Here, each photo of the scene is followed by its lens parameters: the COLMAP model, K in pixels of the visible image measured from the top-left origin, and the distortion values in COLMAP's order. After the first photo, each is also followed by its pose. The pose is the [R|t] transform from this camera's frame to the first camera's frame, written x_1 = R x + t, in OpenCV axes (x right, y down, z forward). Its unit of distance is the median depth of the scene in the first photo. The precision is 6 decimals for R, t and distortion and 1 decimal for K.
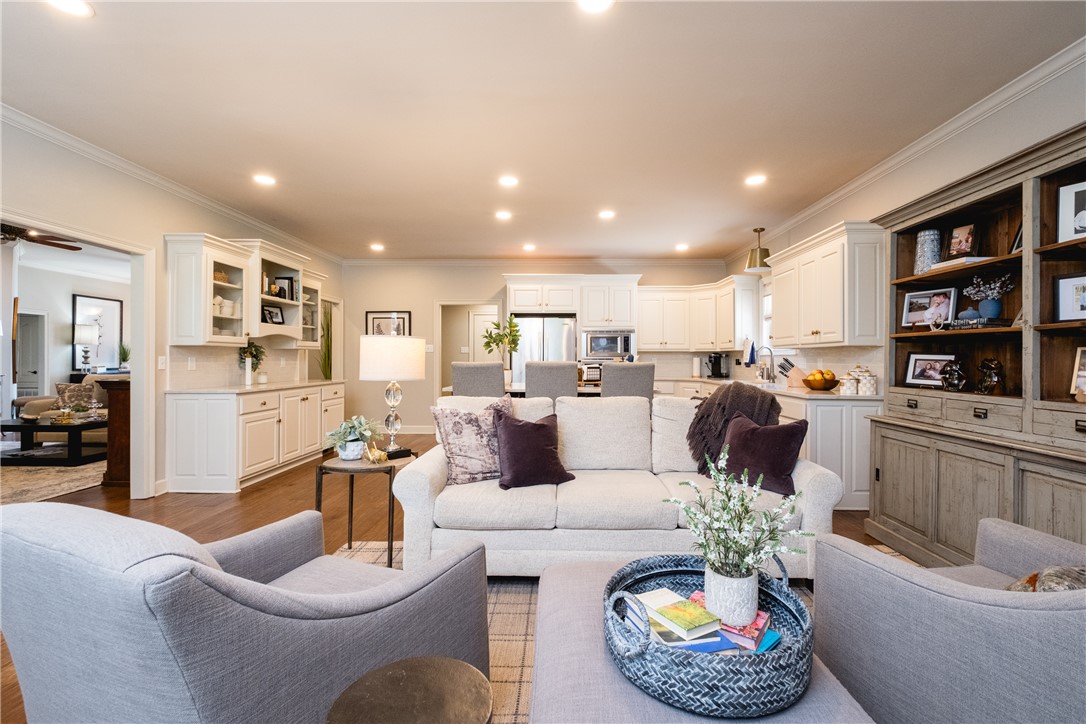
lens RADIAL K [[470.4, 0, 540.0], [0, 470.4, 357.9], [0, 0, 1]] dist [0.002551, -0.001971]
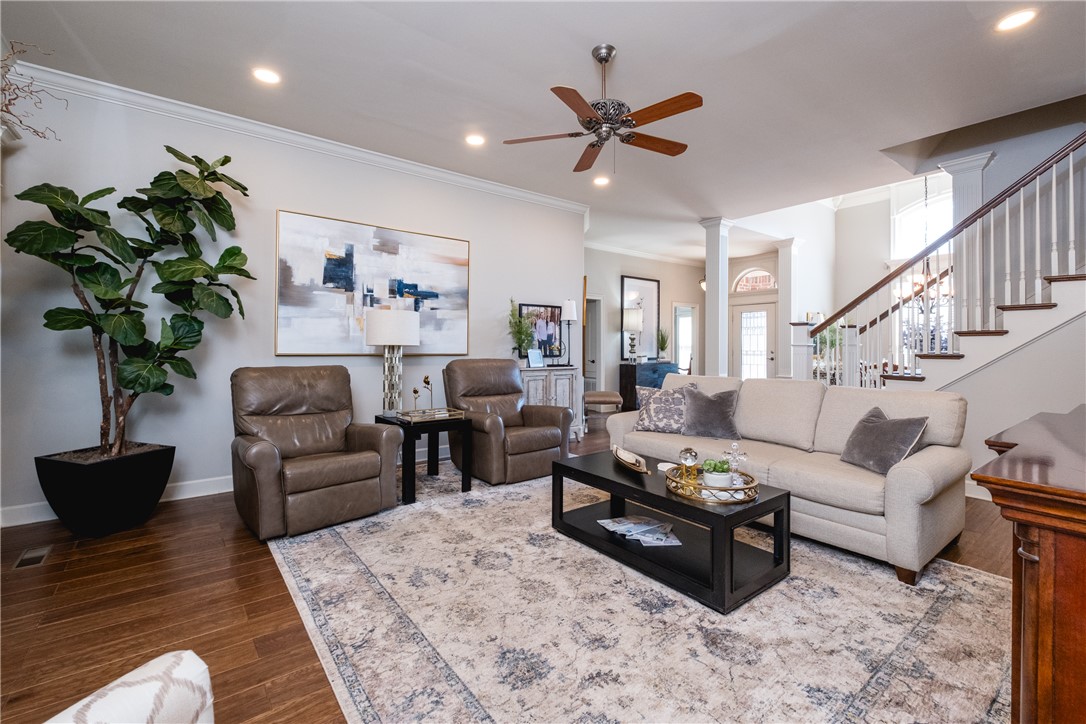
lens RADIAL K [[470.4, 0, 556.9], [0, 470.4, 347.2], [0, 0, 1]] dist [0.002551, -0.001971]
pose [[0.656952, 0.004422, -0.753919, -0.557835], [0.000840, 0.999978, 0.006597, -0.005697], [0.753932, -0.004967, 0.656934, 0.445633]]
